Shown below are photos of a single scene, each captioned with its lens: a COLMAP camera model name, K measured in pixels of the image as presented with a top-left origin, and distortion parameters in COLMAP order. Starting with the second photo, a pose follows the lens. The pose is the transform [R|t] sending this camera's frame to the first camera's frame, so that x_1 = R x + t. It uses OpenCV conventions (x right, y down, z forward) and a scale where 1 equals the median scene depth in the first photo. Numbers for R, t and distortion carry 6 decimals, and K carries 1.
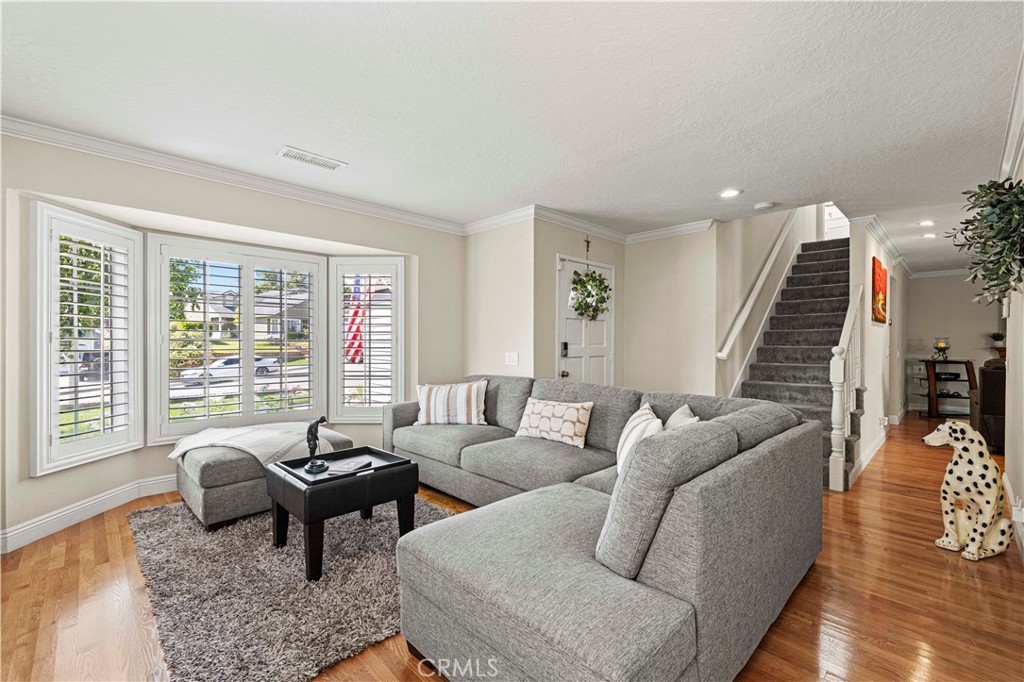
lens RADIAL K [[438.1, 0, 512.0], [0, 438.1, 340.5], [0, 0, 1]] dist [0.000578, 0.000291]
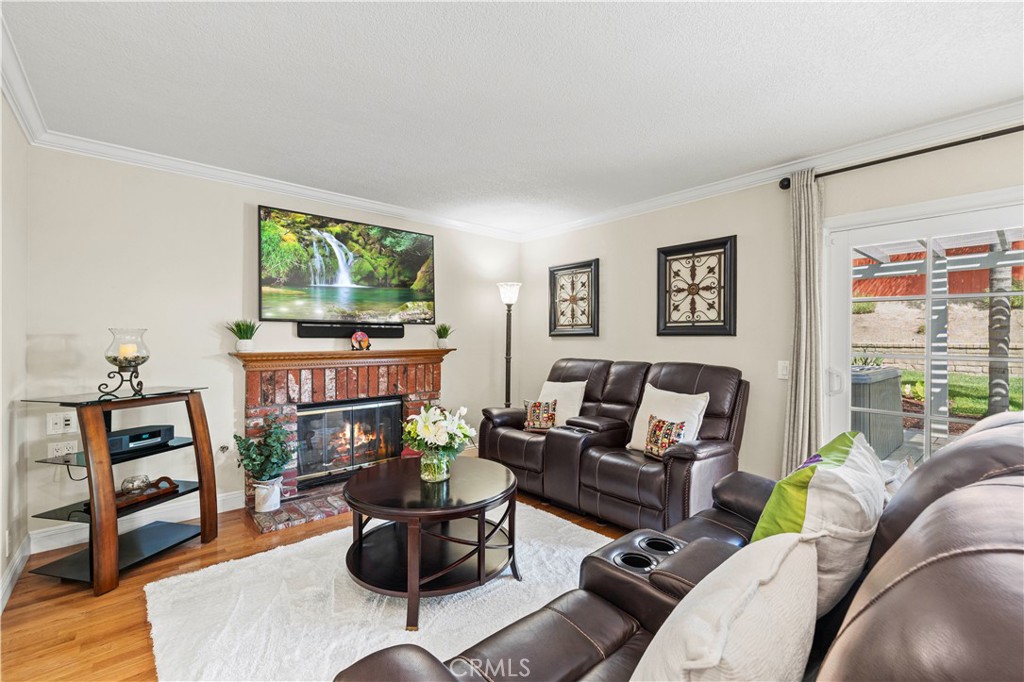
lens RADIAL K [[438.1, 0, 505.4], [0, 438.1, 338.4], [0, 0, 1]] dist [0.000578, 0.000291]
pose [[0.066170, 0.002177, 0.997806, 0.650567], [-0.007613, 0.999970, -0.001677, -0.001502], [-0.997779, -0.007486, 0.066185, 0.676385]]
